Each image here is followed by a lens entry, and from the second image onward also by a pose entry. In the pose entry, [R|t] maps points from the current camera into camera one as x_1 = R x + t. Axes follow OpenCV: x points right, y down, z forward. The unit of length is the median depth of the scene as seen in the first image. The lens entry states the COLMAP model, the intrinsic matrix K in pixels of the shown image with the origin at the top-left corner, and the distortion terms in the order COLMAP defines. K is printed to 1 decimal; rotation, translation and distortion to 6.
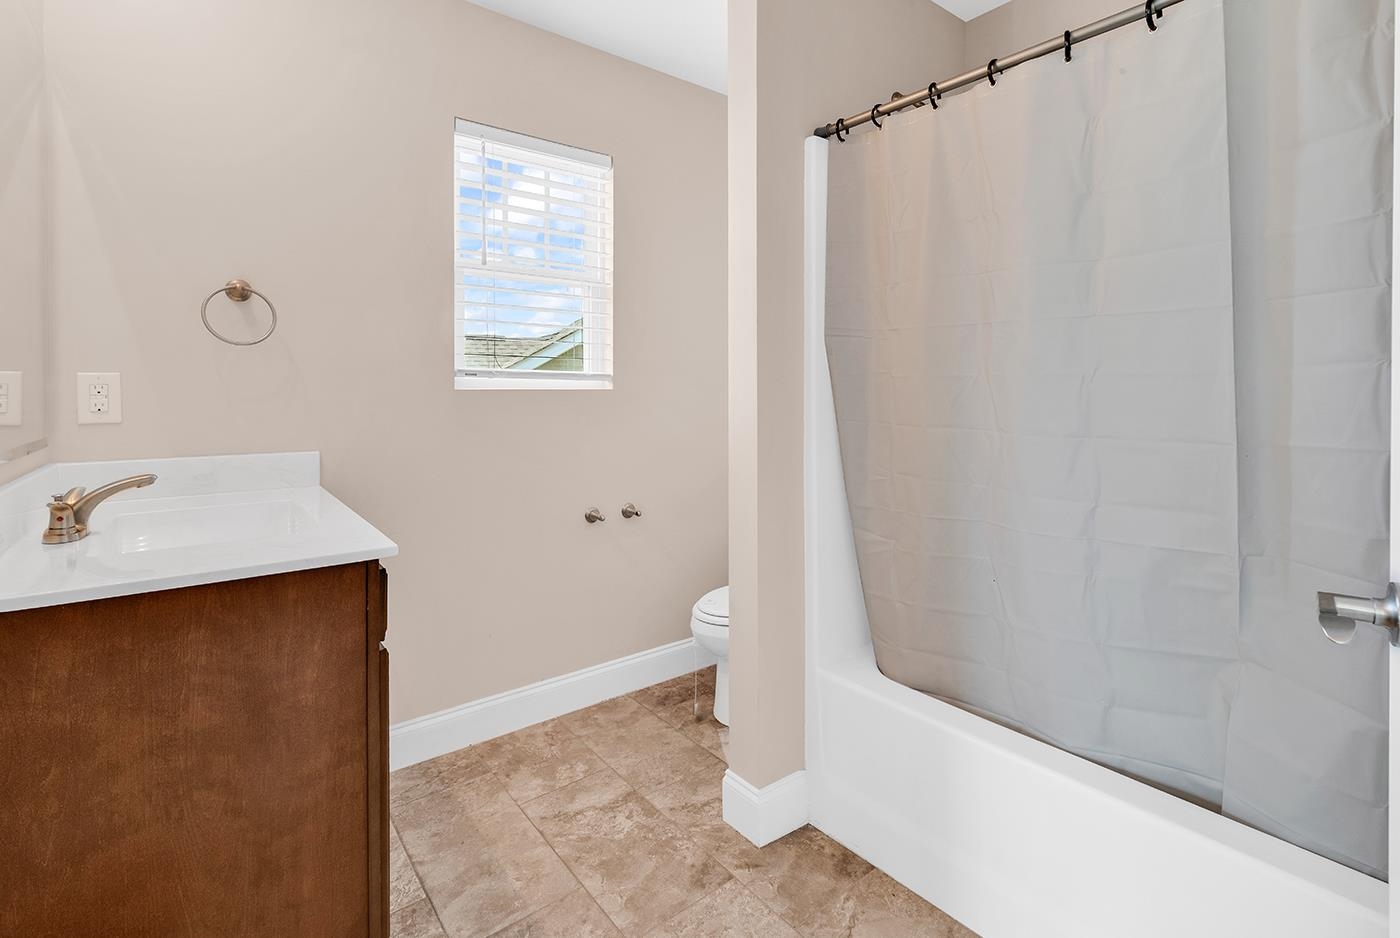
lens RADIAL K [[649.8, 0, 734.5], [0, 649.8, 396.7], [0, 0, 1]] dist [0.012259, -0.001536]
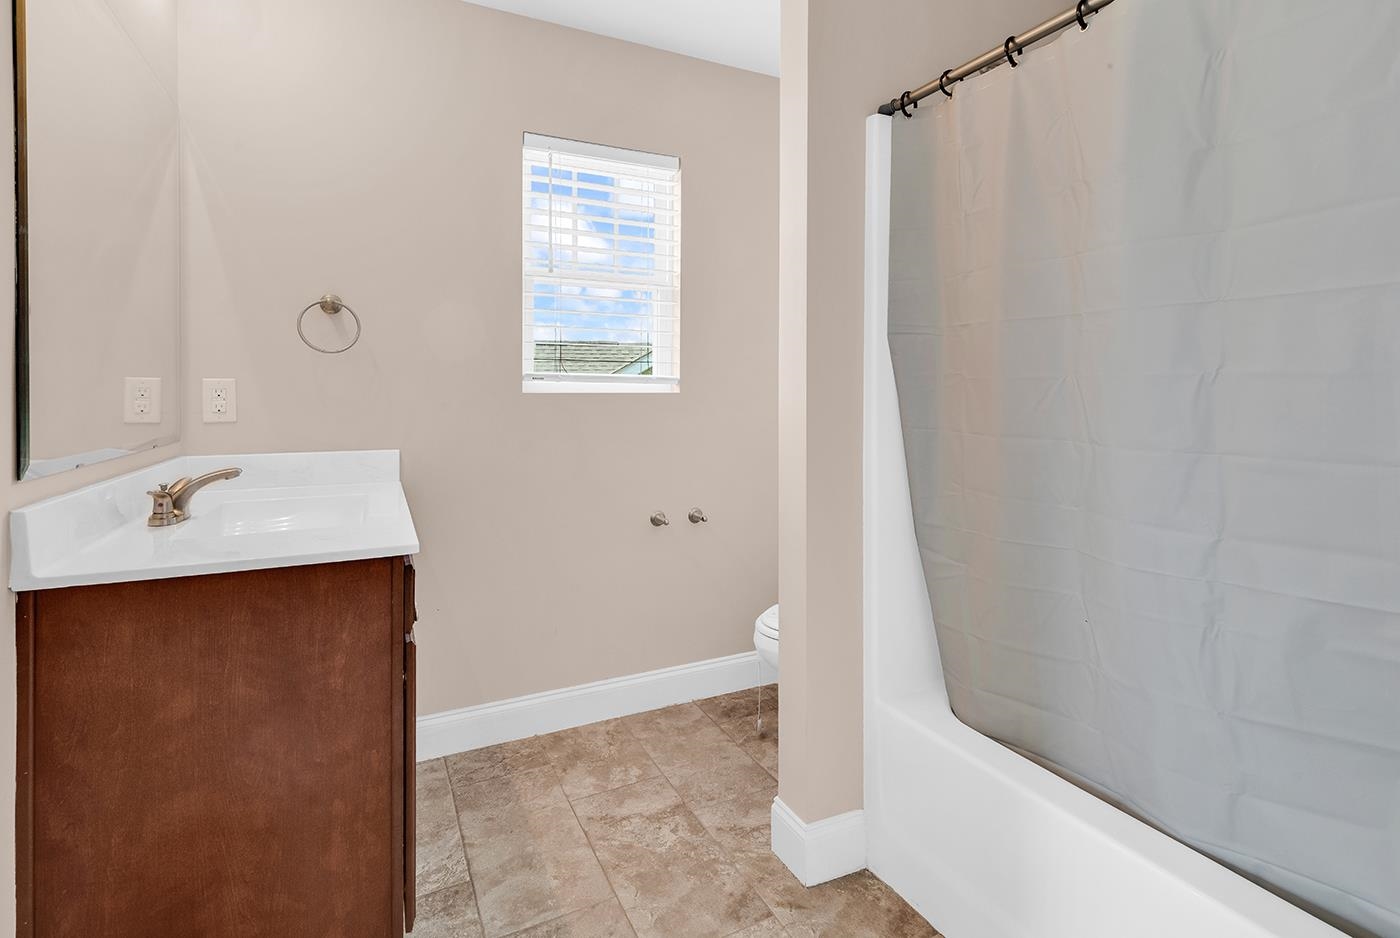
lens RADIAL K [[649.8, 0, 691.8], [0, 649.8, 401.2], [0, 0, 1]] dist [0.012259, -0.001536]
pose [[0.972203, 0.003591, -0.234114, 0.097663], [-0.003027, 0.999992, 0.002766, -0.001832], [0.234122, -0.001980, 0.972205, 0.061737]]
